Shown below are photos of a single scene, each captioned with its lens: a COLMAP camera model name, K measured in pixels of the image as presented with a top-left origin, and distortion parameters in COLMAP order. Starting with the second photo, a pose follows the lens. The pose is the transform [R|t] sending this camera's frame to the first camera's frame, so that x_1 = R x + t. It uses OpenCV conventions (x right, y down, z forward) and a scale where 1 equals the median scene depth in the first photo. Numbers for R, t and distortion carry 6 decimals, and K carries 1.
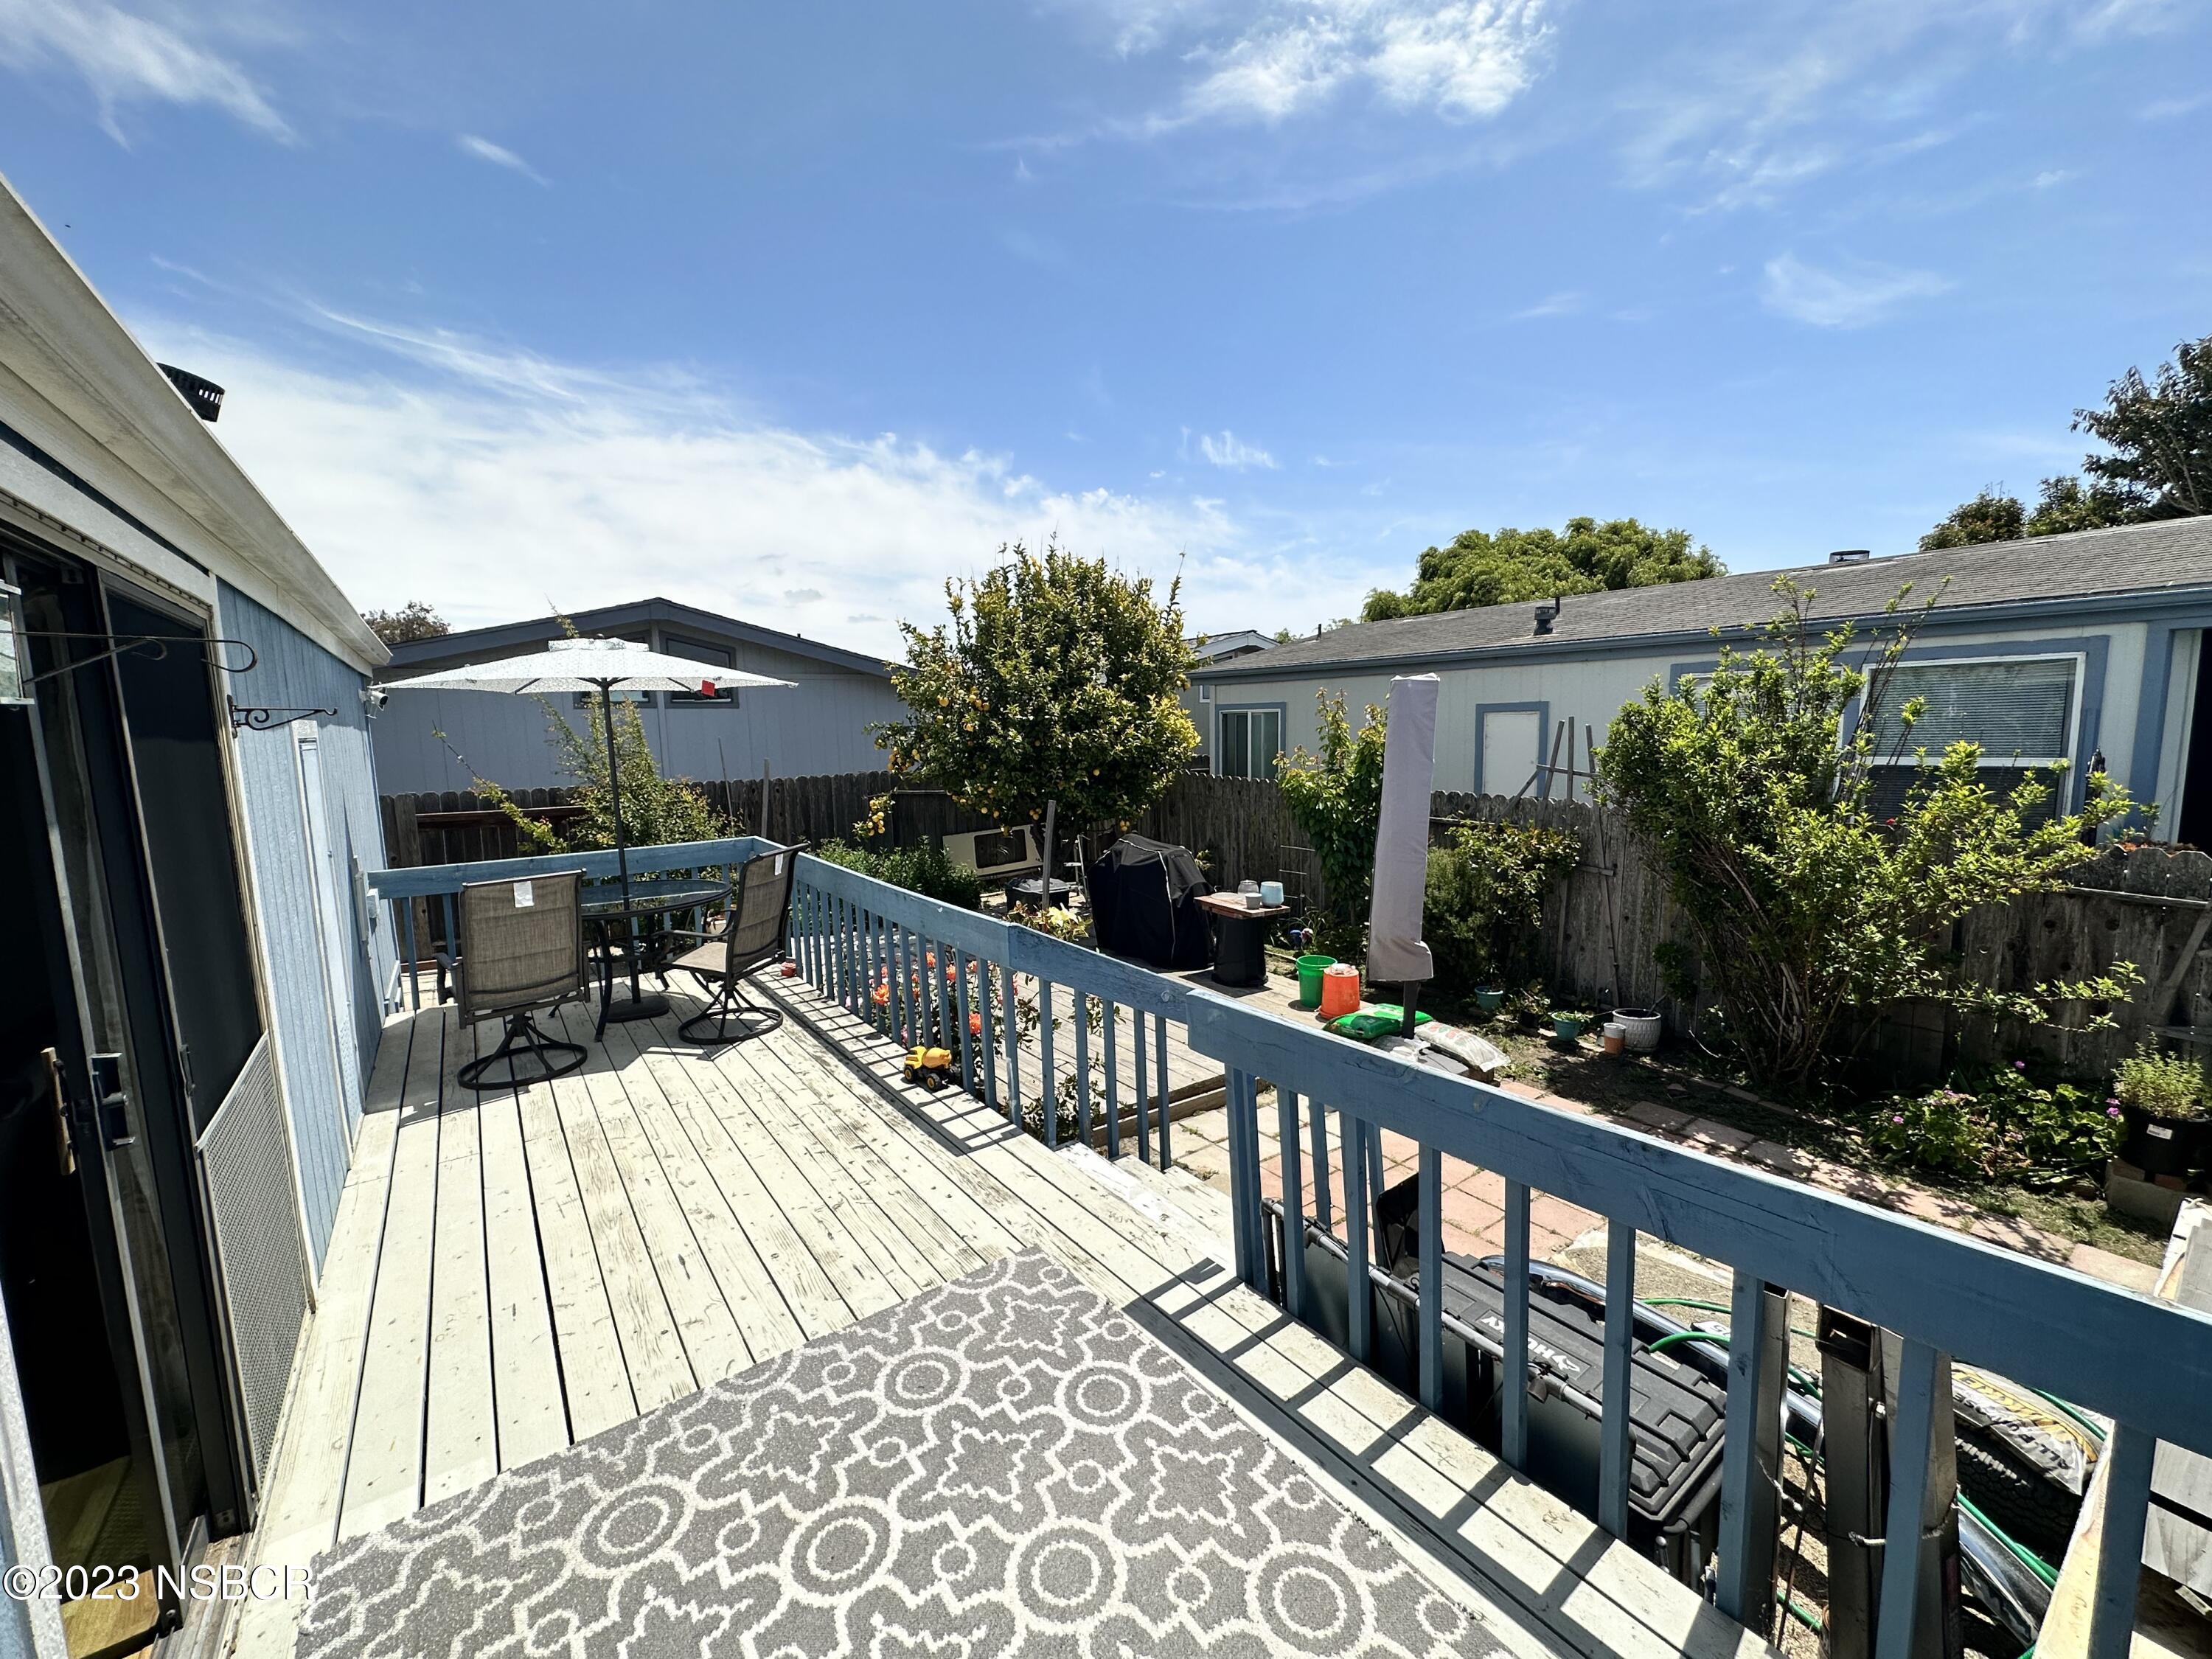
lens RADIAL K [[886.2, 0, 1105.9], [0, 886.2, 829.3], [0, 0, 1]] dist [-0.002661, 0.000633]
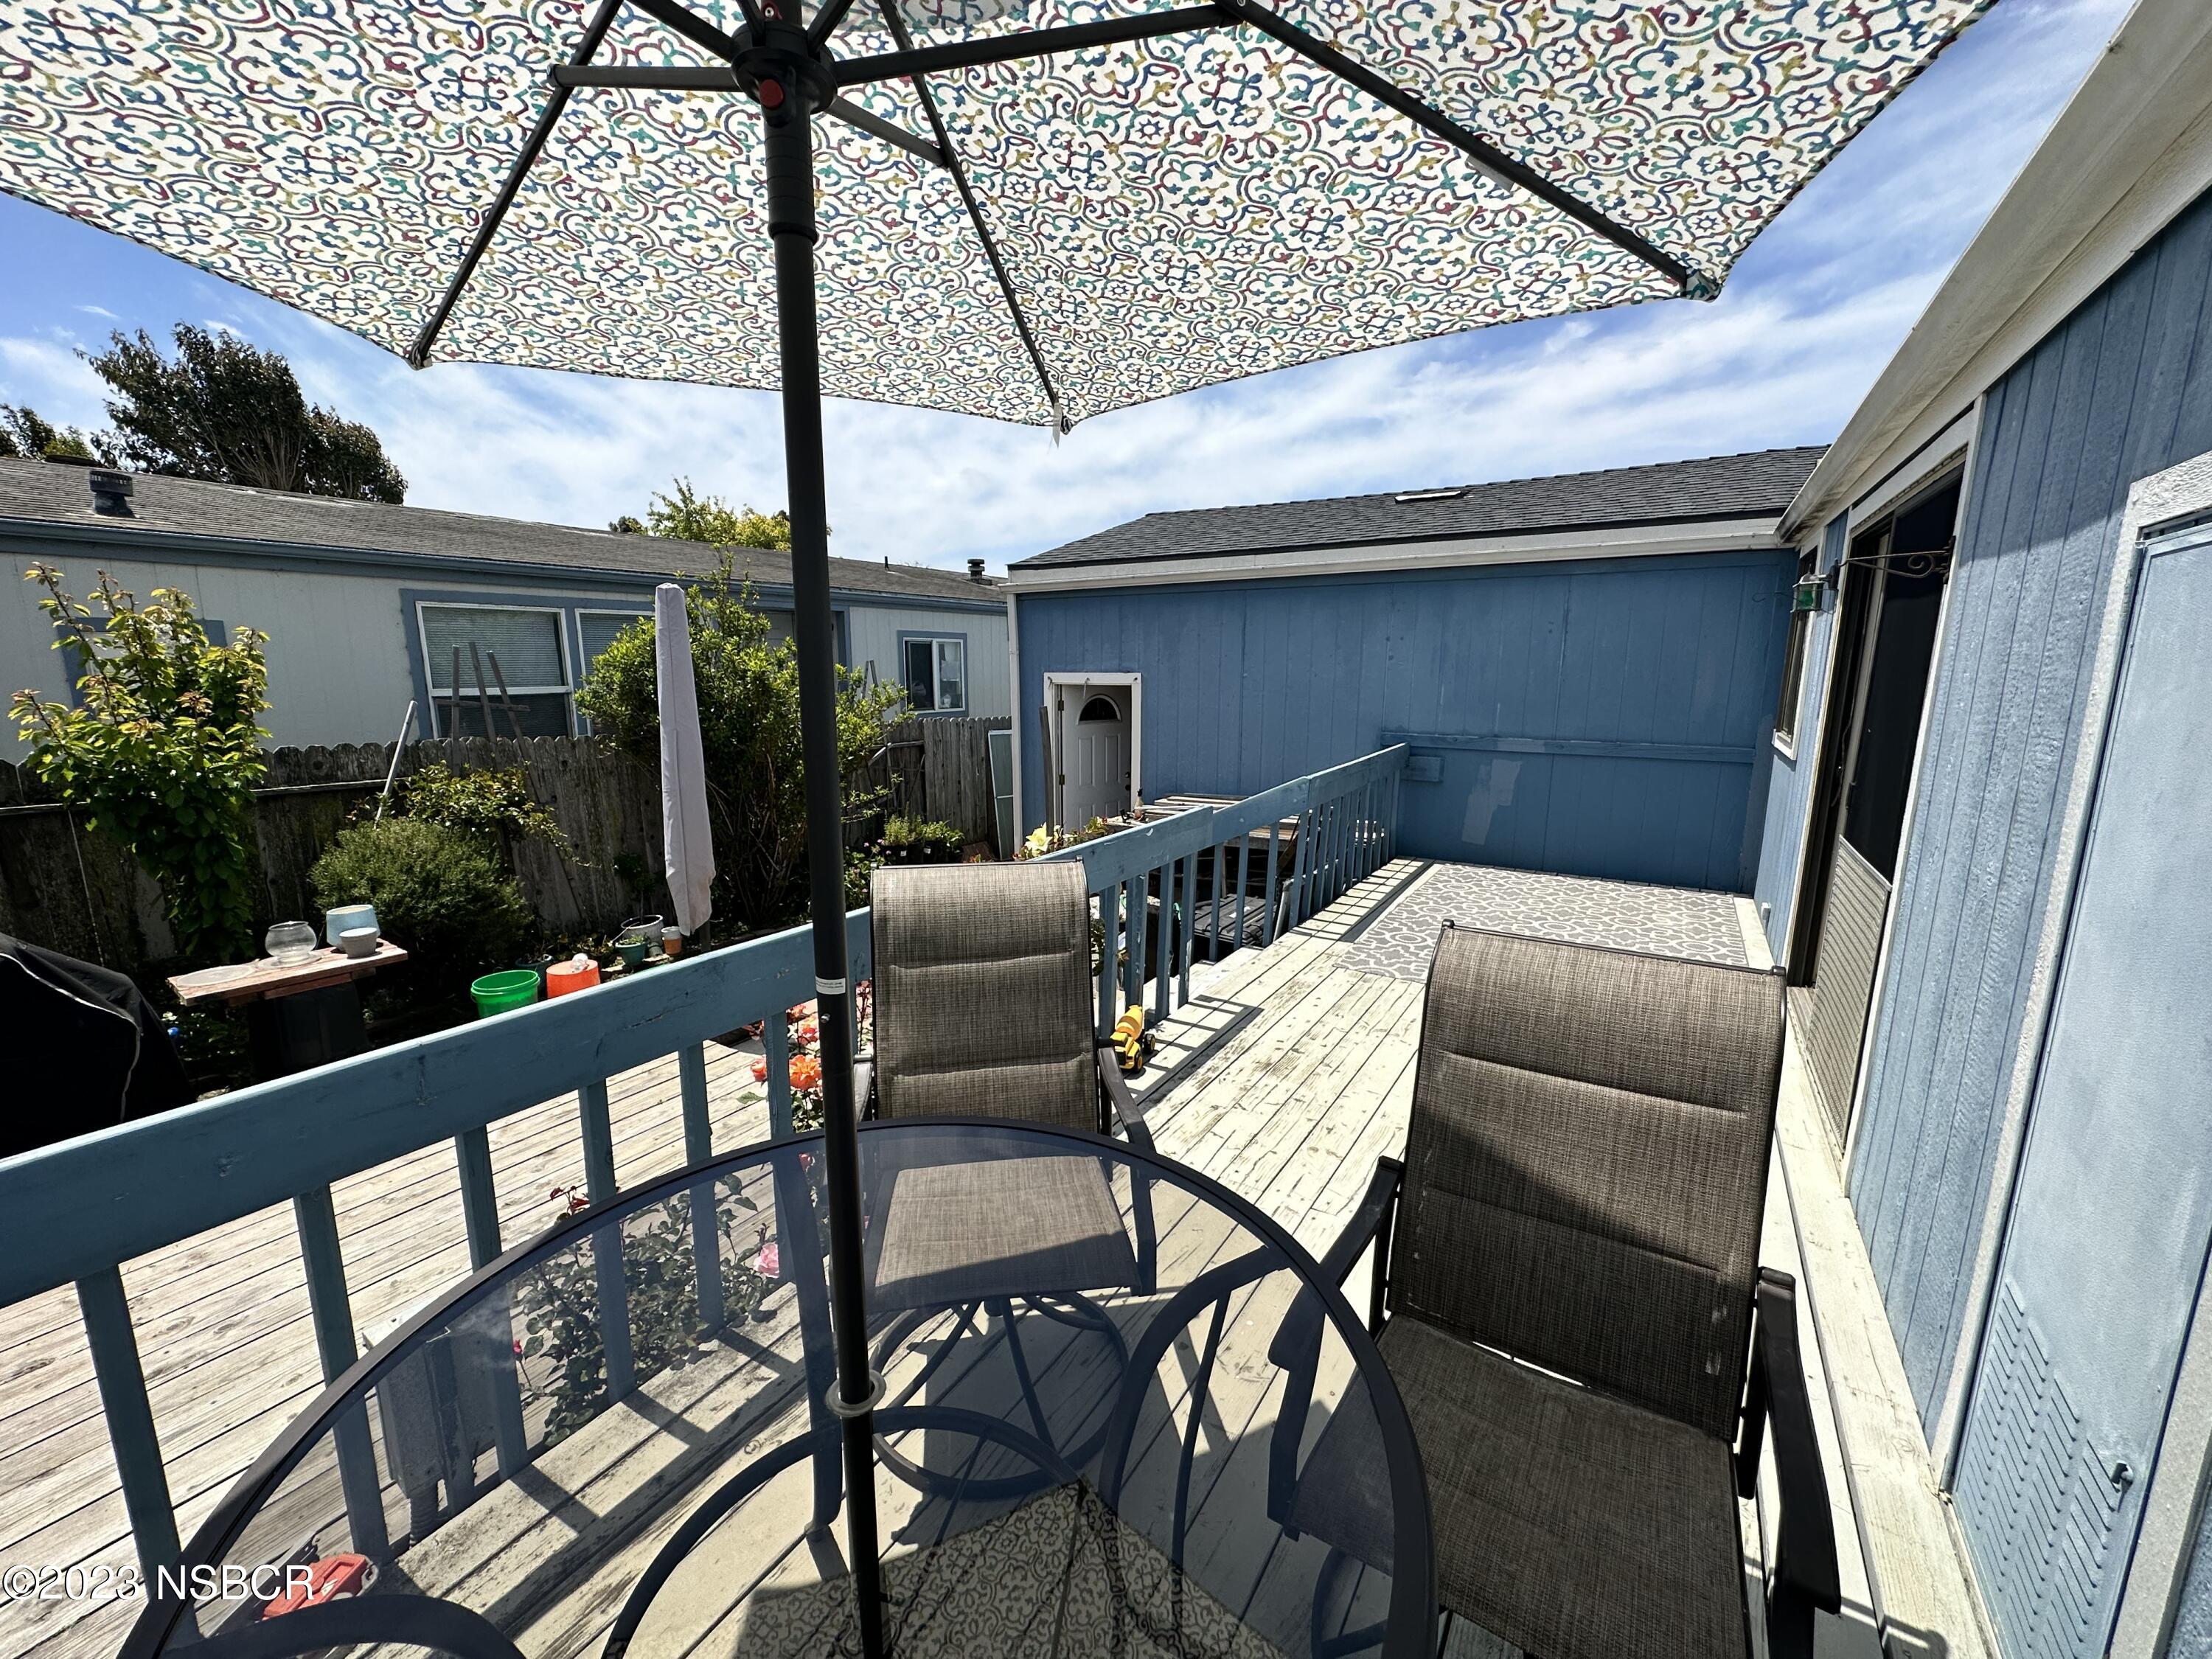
lens RADIAL K [[886.2, 0, 1106.2], [0, 886.2, 830.4], [0, 0, 1]] dist [-0.002661, 0.000633]
pose [[-0.376606, -0.140066, 0.915724, -1.025744], [0.114077, 0.973968, 0.195891, -0.085083], [-0.919323, 0.178237, -0.350823, 1.455259]]
